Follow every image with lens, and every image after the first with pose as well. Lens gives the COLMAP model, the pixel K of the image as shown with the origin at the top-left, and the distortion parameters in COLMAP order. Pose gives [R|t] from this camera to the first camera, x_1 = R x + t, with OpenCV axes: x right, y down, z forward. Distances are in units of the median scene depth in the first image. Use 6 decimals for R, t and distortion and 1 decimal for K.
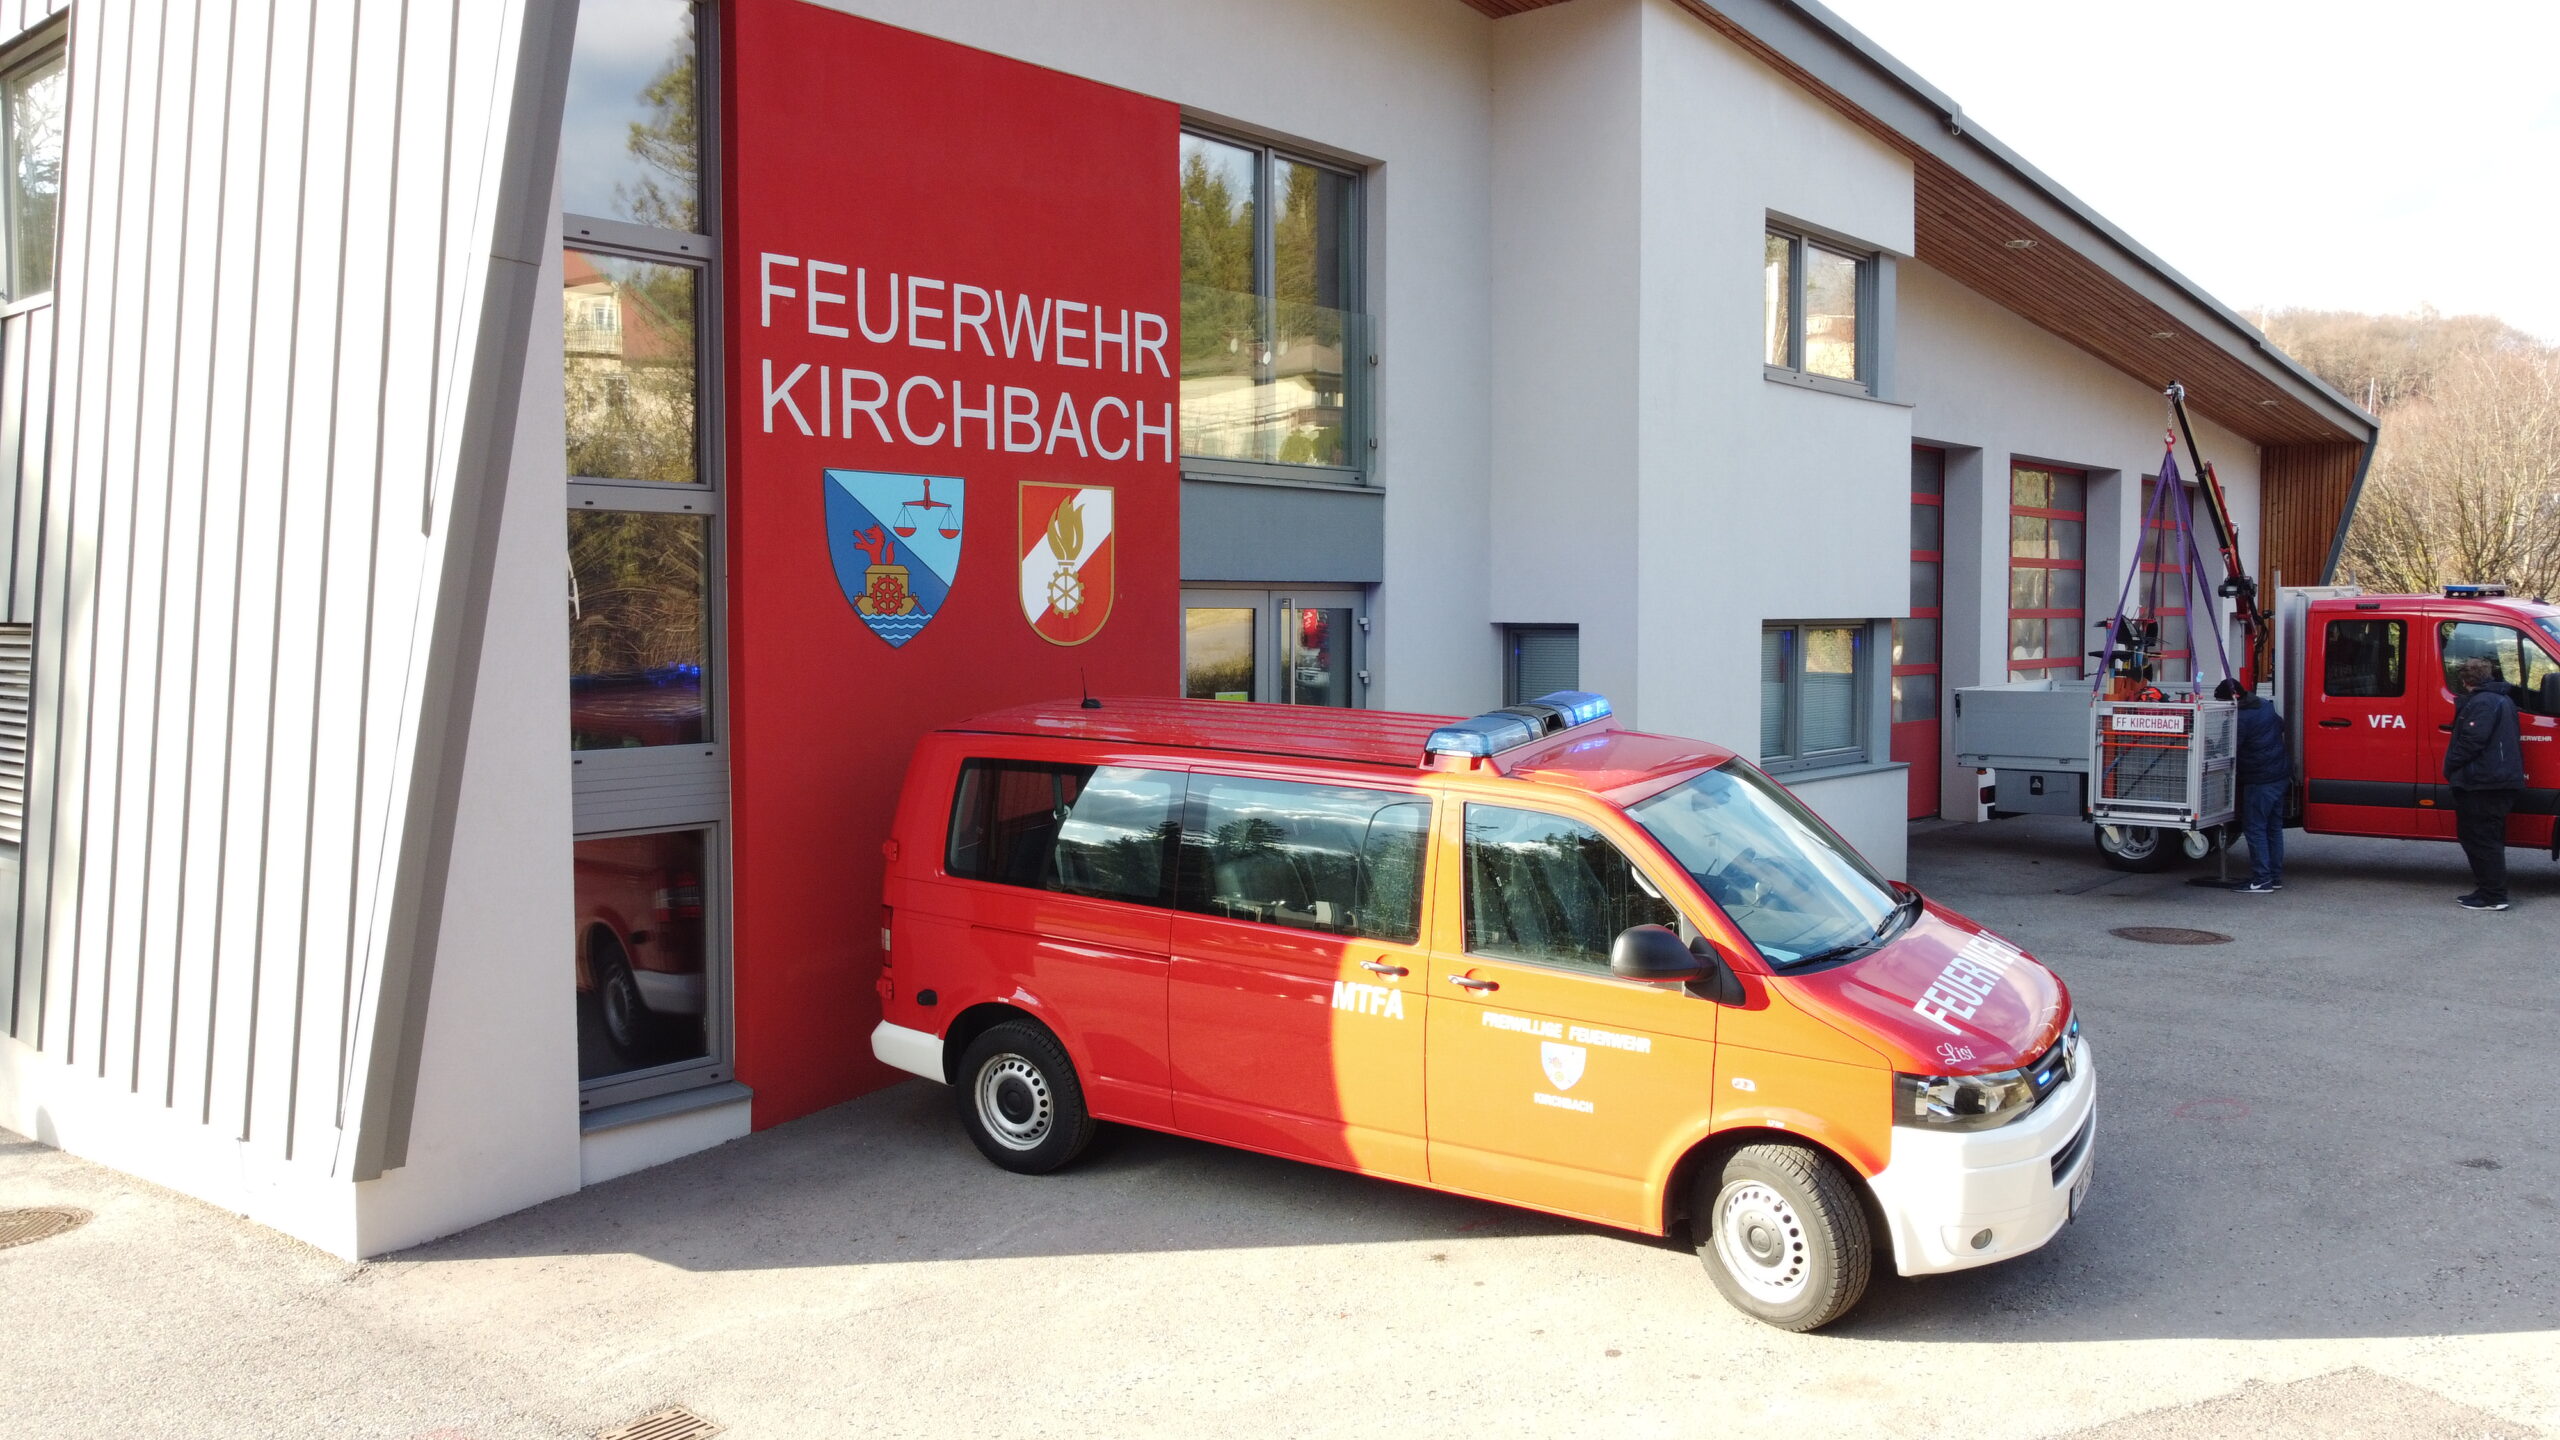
lens RADIAL K [[1941.8, 0, 1286.9], [0, 1941.8, 705.1], [0, 0, 1]] dist [0.003203, -0.013319]
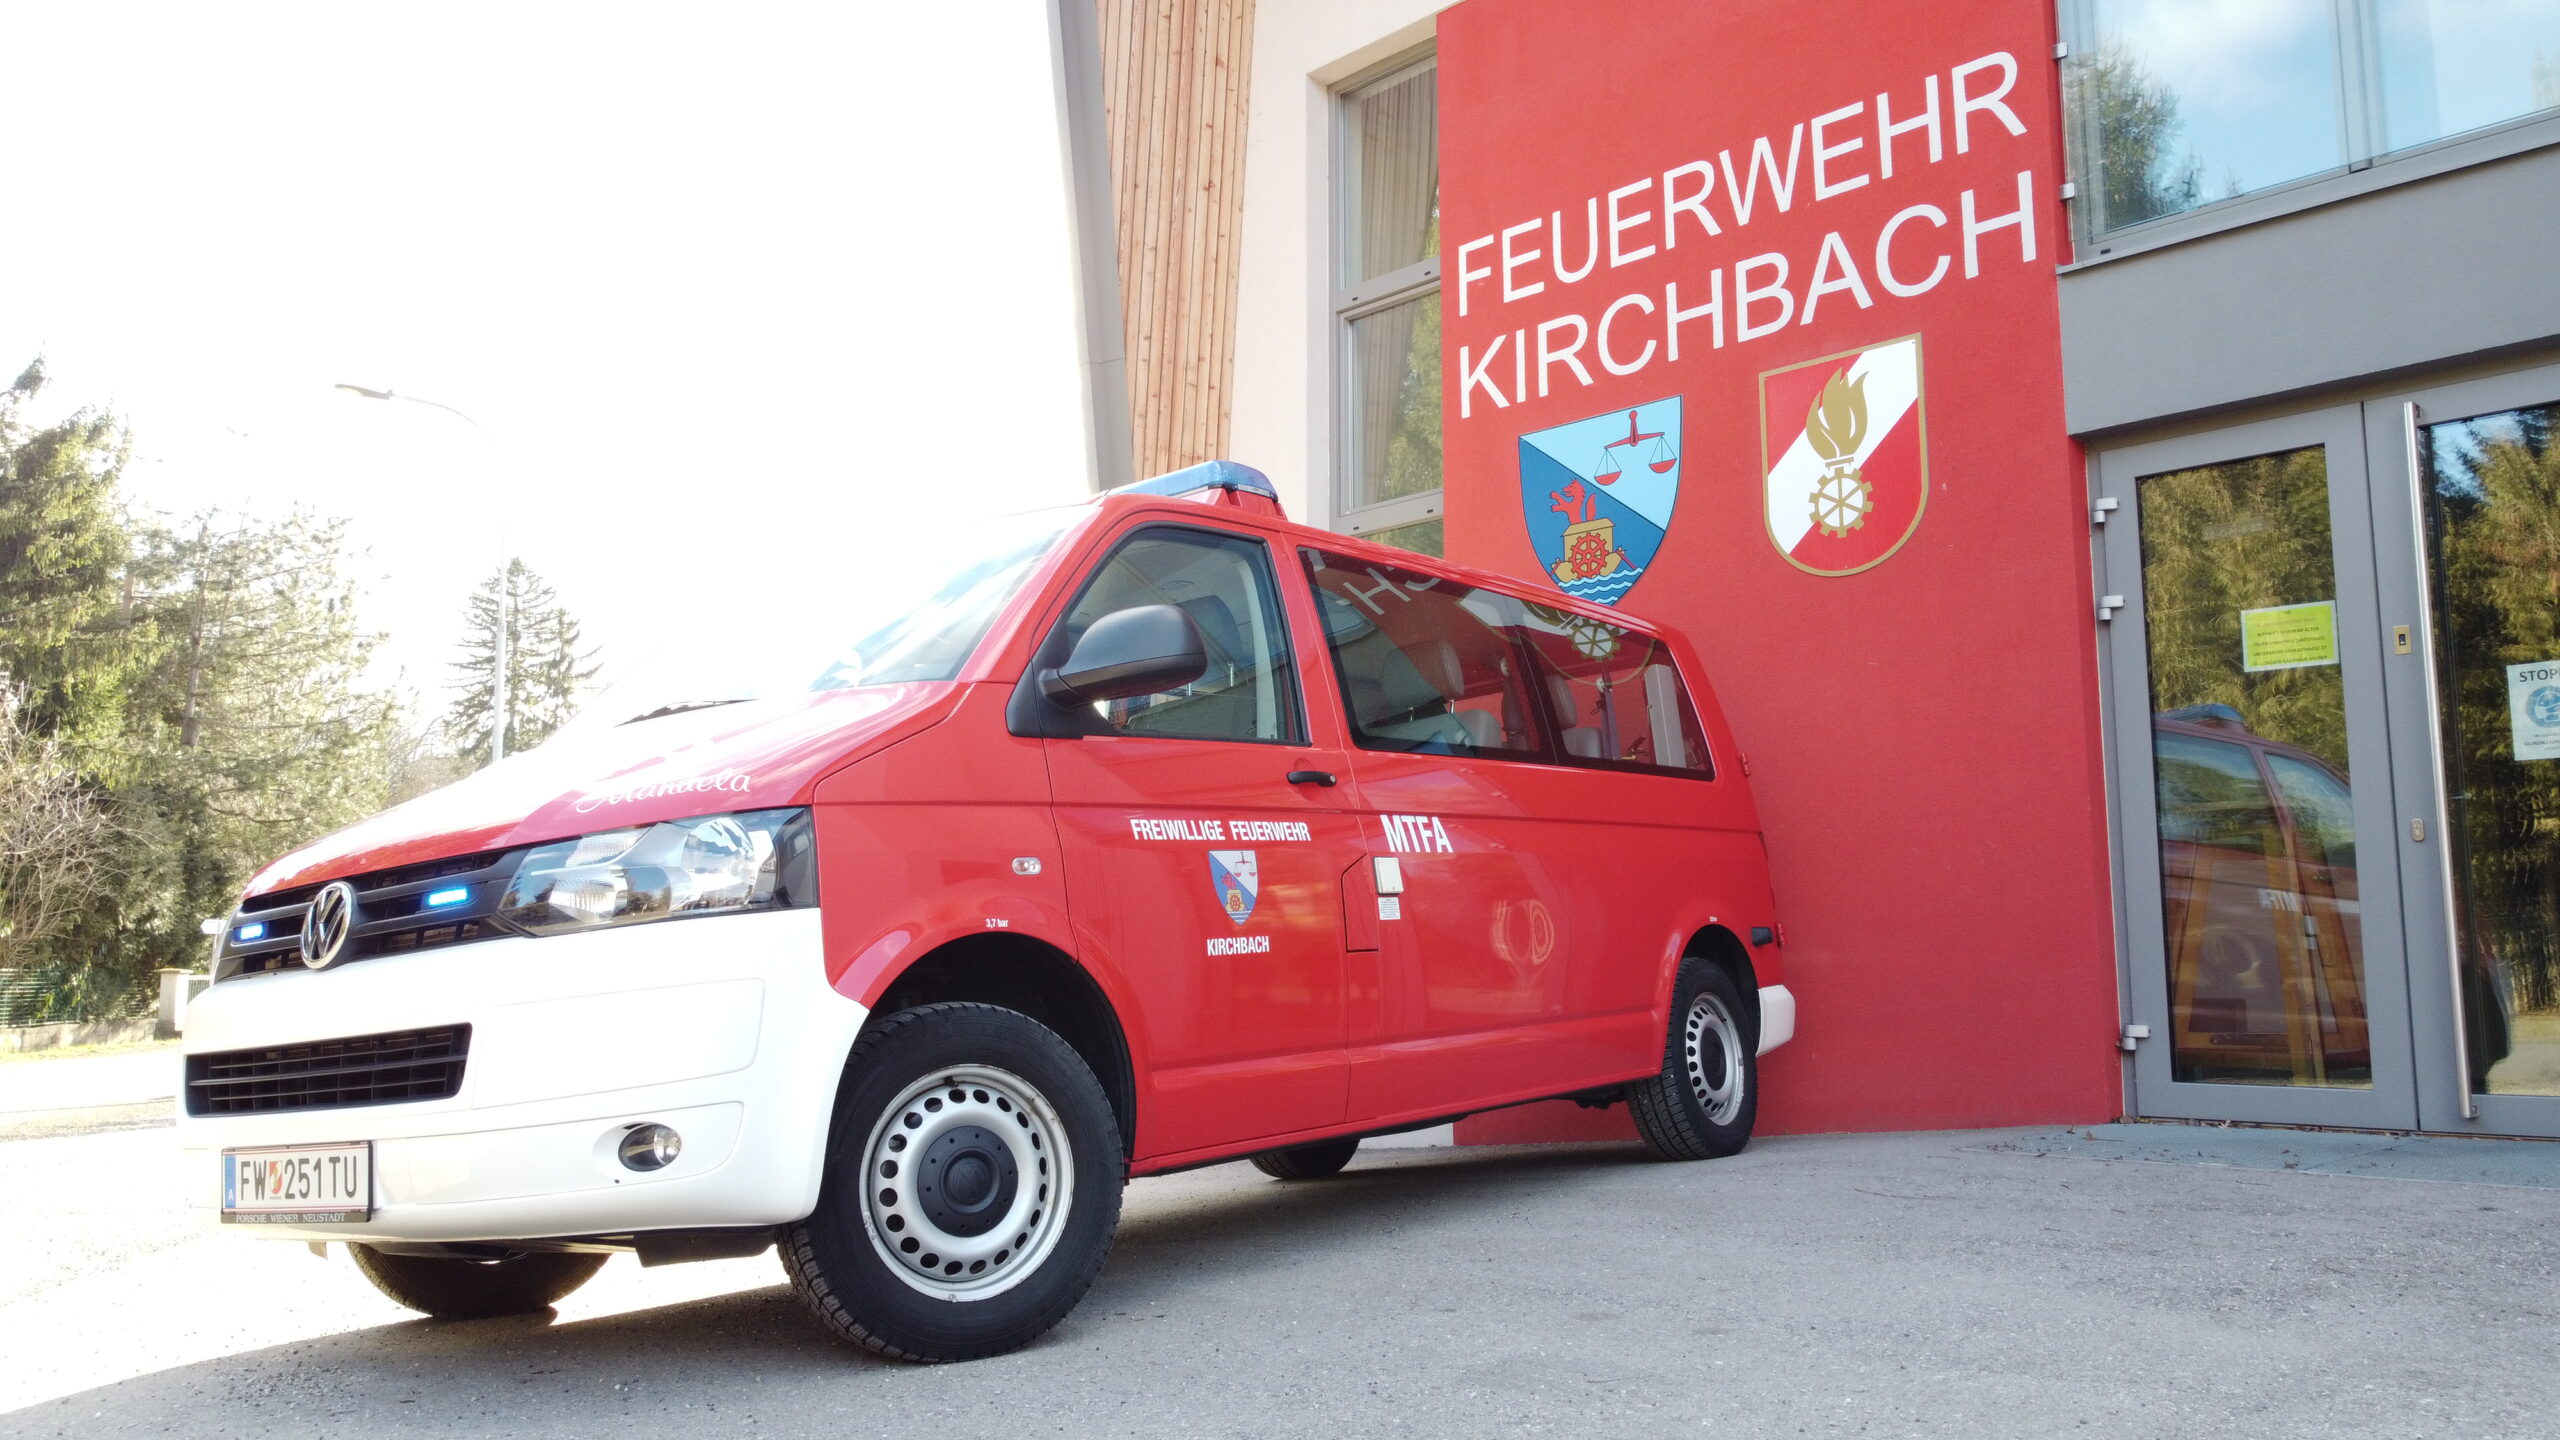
lens RADIAL K [[1941.8, 0, 1275.8], [0, 1941.8, 703.2], [0, 0, 1]] dist [0.003203, -0.013319]
pose [[-0.103108, -0.140900, -0.984640, 0.628827], [-0.051487, 0.989345, -0.136181, 0.128865], [0.993337, 0.036655, -0.109264, 0.925298]]
